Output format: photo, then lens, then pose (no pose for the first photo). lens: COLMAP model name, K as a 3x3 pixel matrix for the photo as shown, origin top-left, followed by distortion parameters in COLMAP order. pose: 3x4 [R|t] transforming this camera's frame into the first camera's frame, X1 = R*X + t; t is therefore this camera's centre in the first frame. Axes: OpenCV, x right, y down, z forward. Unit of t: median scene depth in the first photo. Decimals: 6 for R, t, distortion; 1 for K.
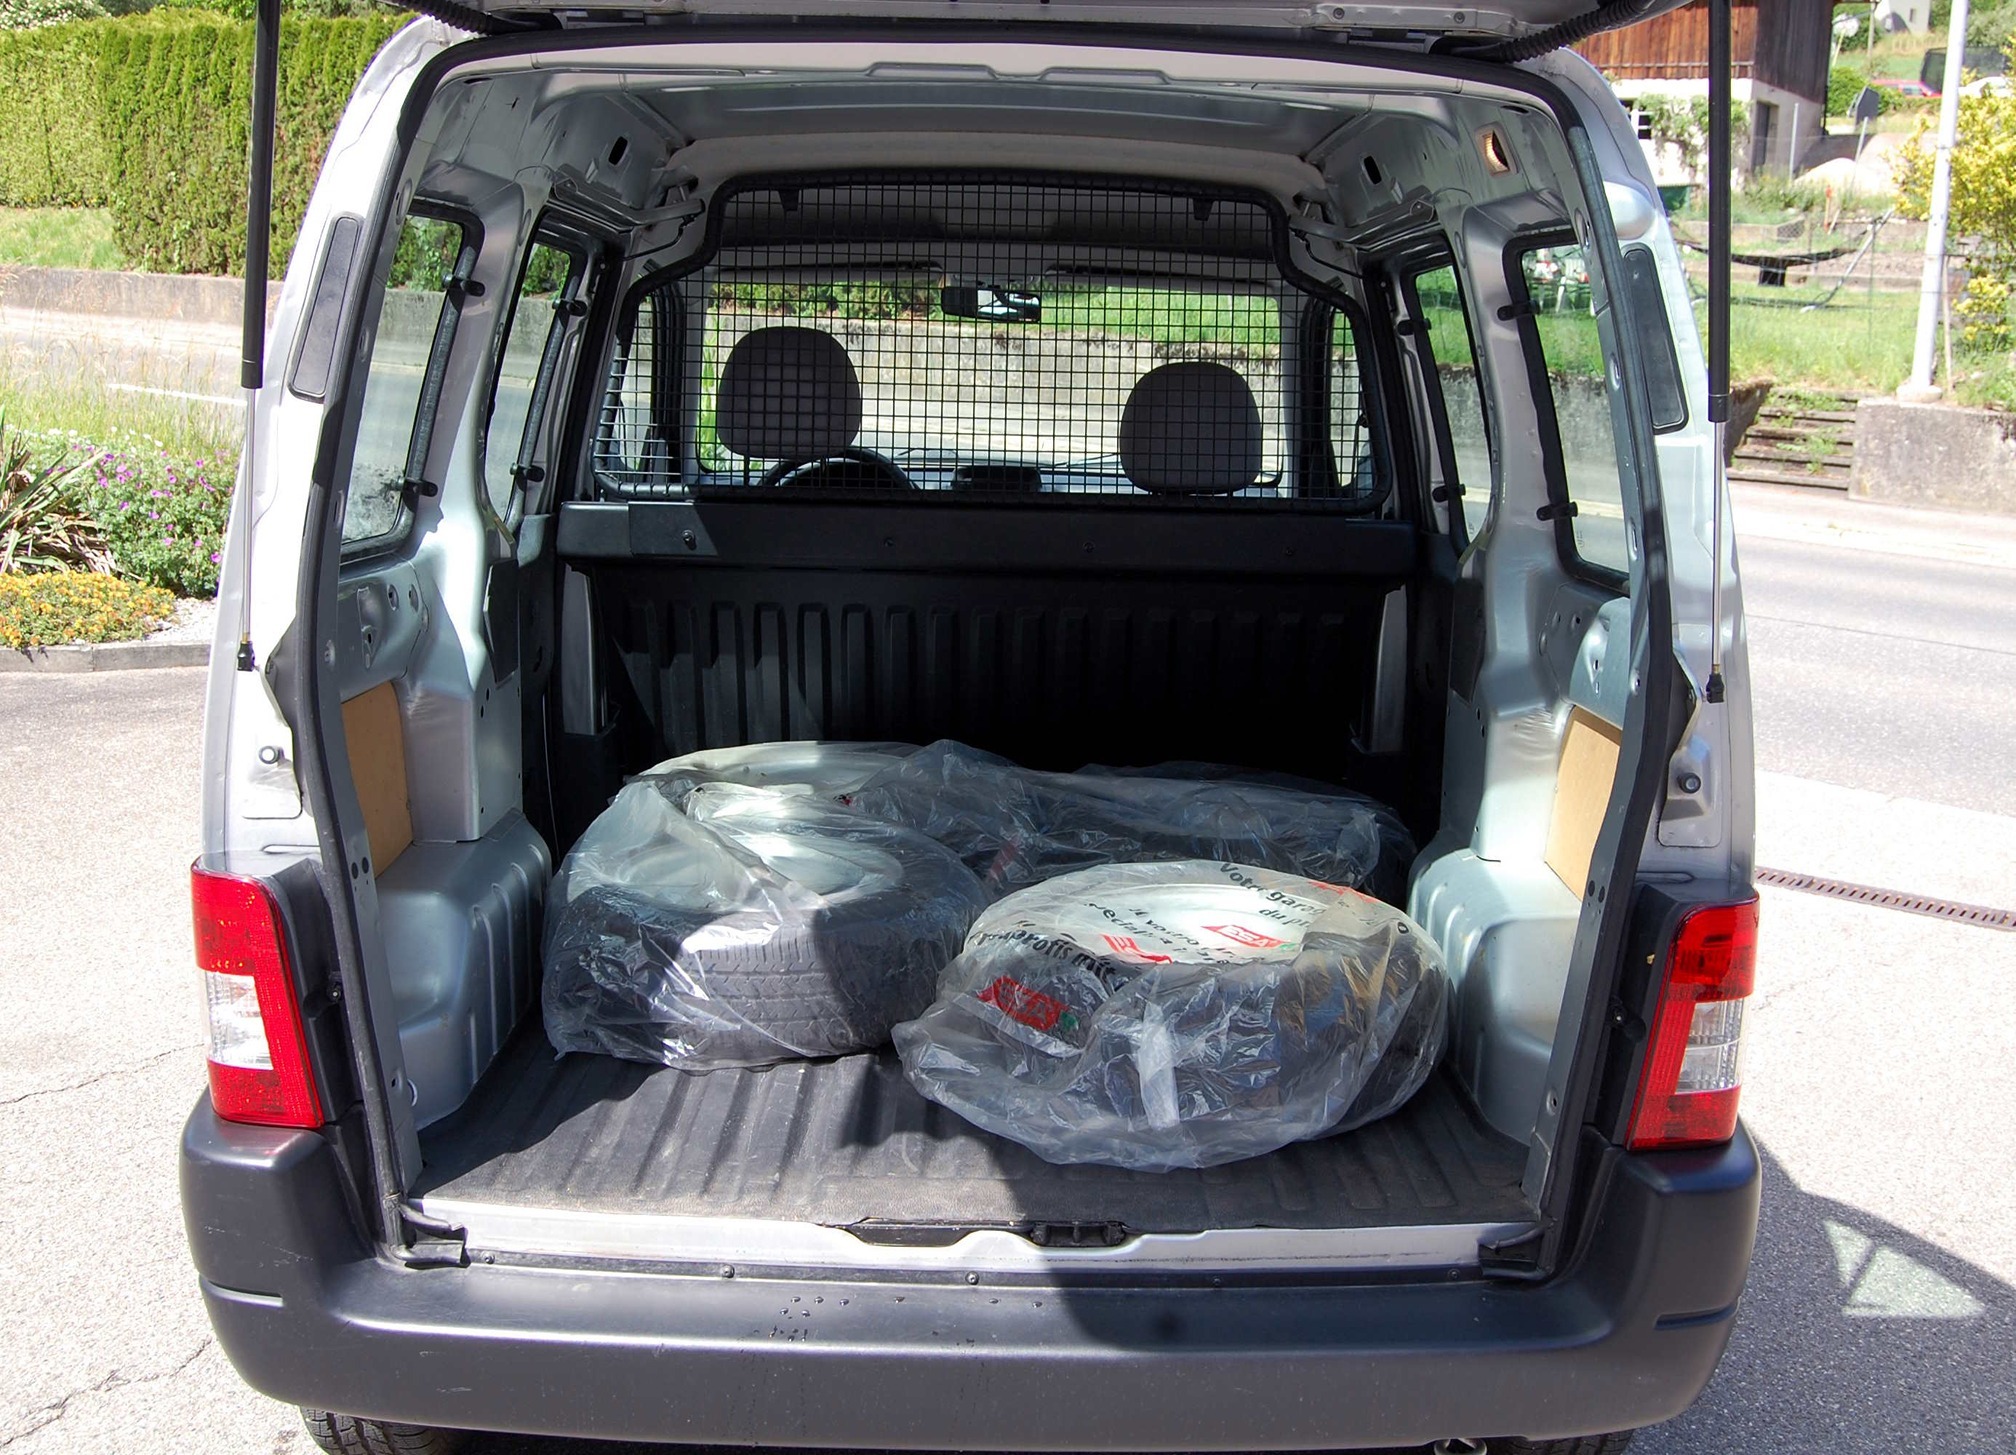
lens RADIAL K [[1988.7, 0, 1008.0], [0, 1988.7, 727.5], [0, 0, 1]] dist [-0.064782, -0.012990]
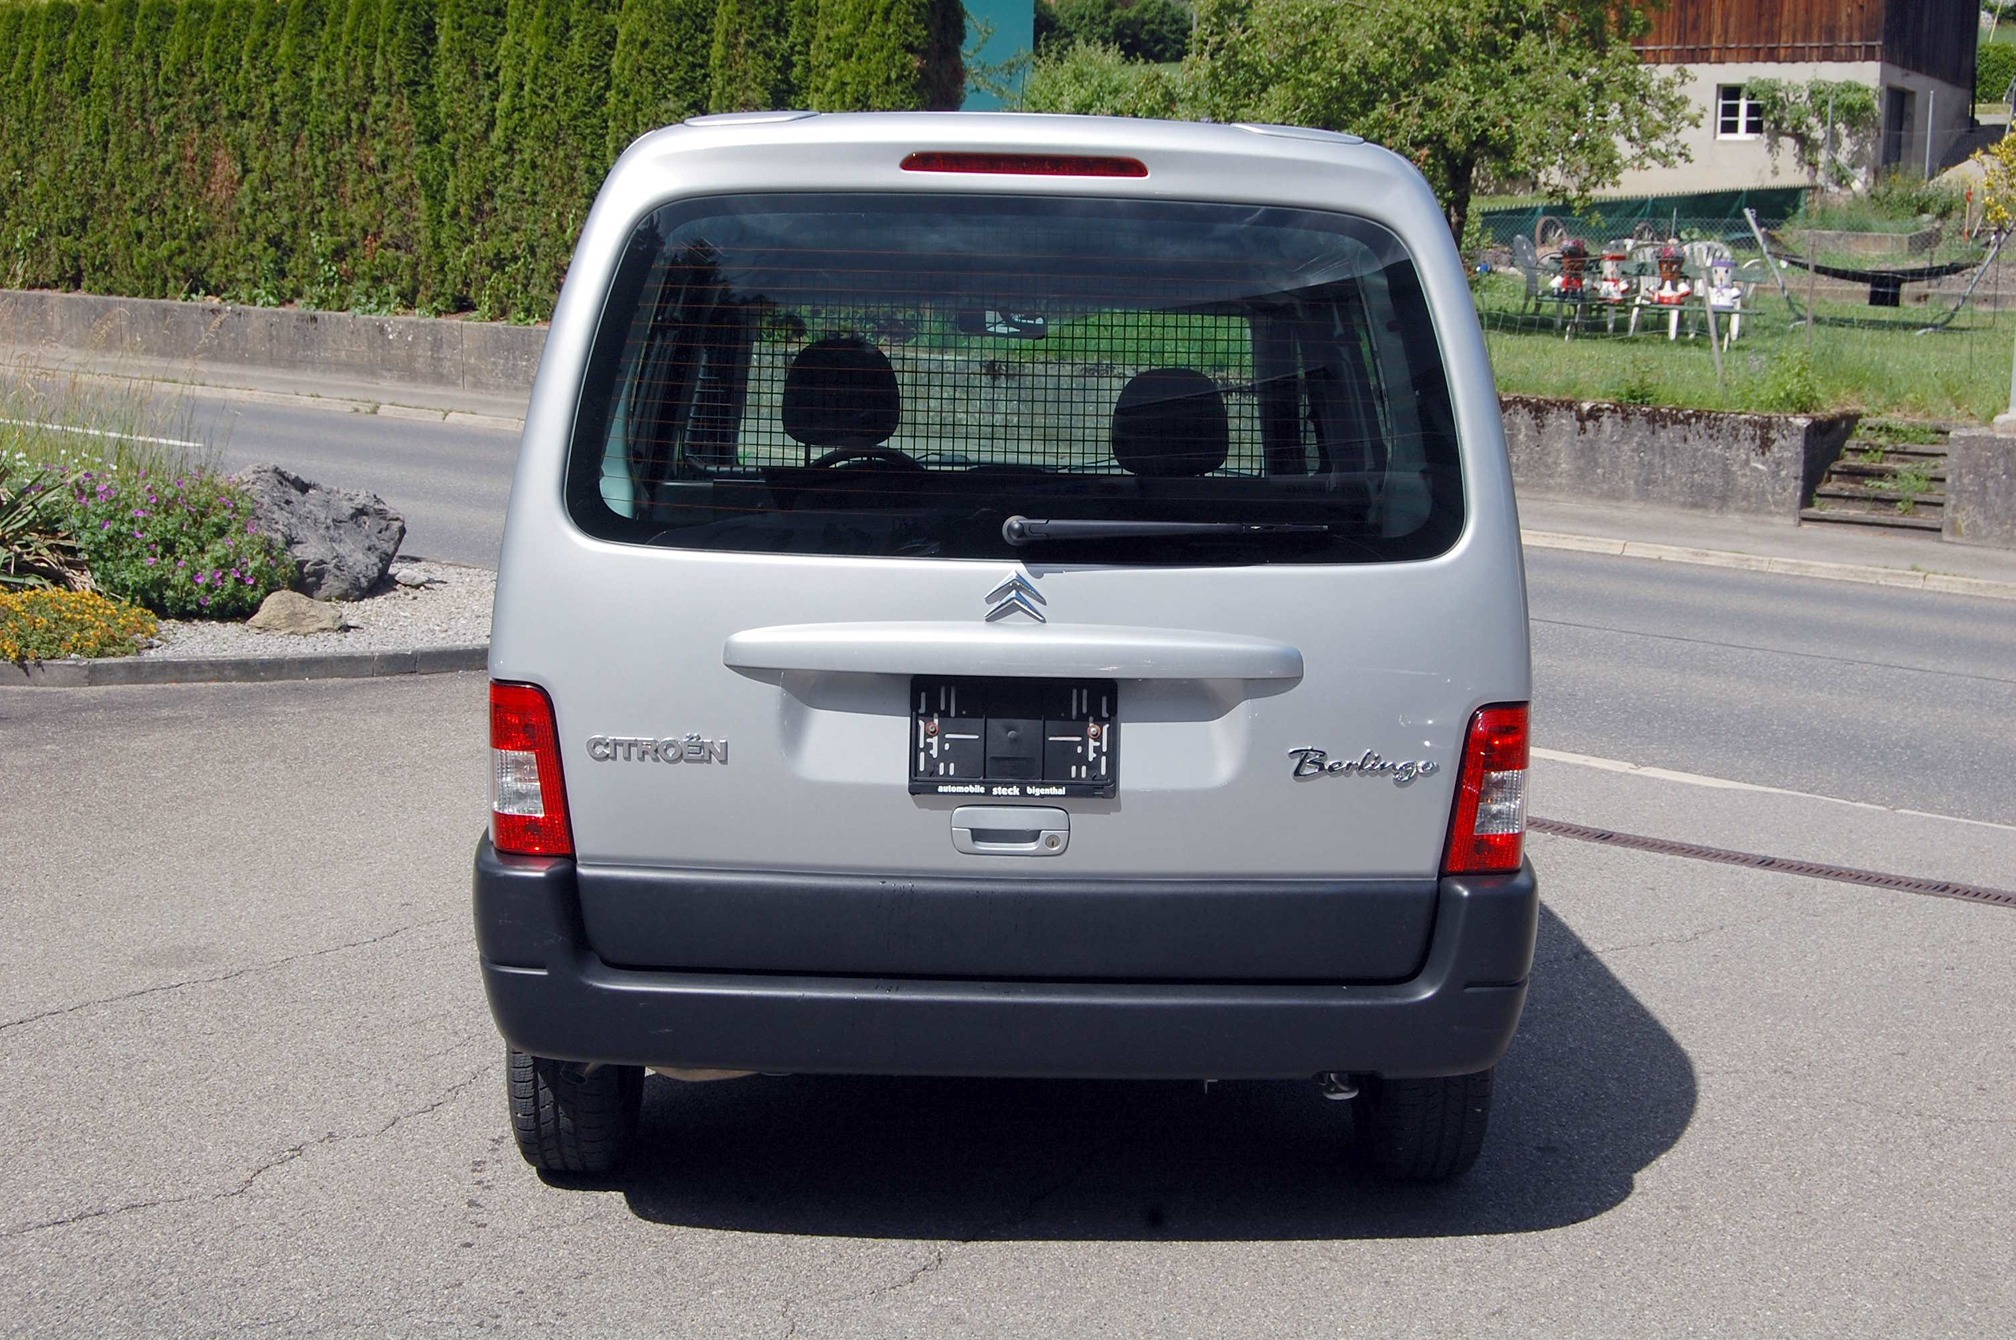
lens RADIAL K [[2506.3, 0, 1013.9], [0, 2506.3, 661.9], [0, 0, 1]] dist [-0.064664, 0.002774]
pose [[0.999966, -0.000125, 0.008259, -0.003448], [0.000770, 0.996942, -0.078141, 0.024684], [-0.008224, 0.078145, 0.996908, -0.110956]]
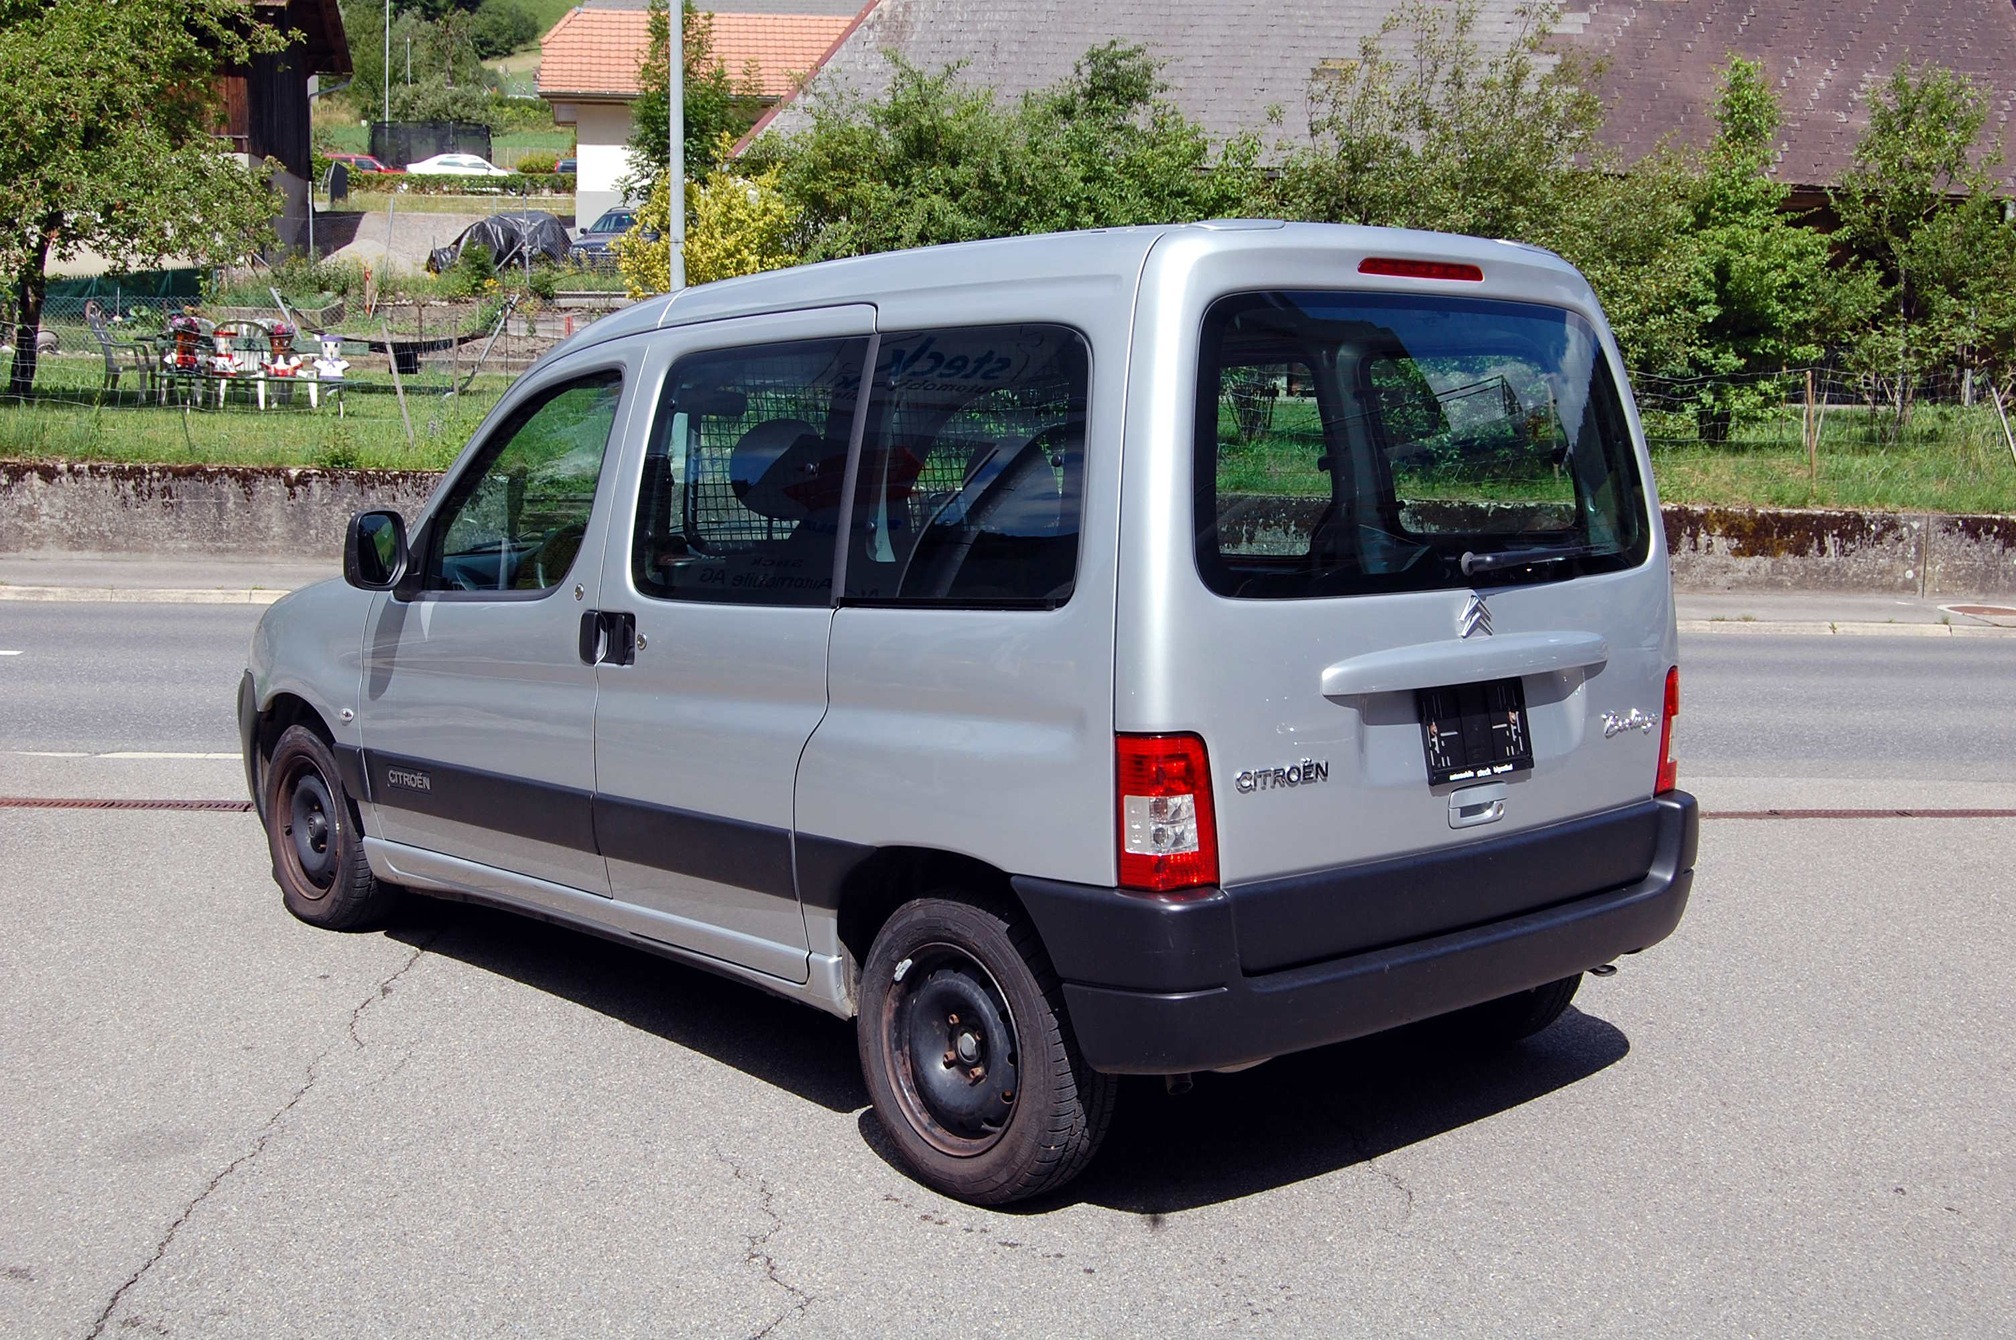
lens RADIAL K [[2291.0, 0, 1008.0], [0, 2291.0, 670.0], [0, 0, 1]] dist [-0.046219, -0.013327]
pose [[0.752449, -0.098400, 0.651259, -0.207044], [0.157668, 0.986939, -0.033048, 0.007454], [-0.639501, 0.127550, 0.758136, -0.047193]]
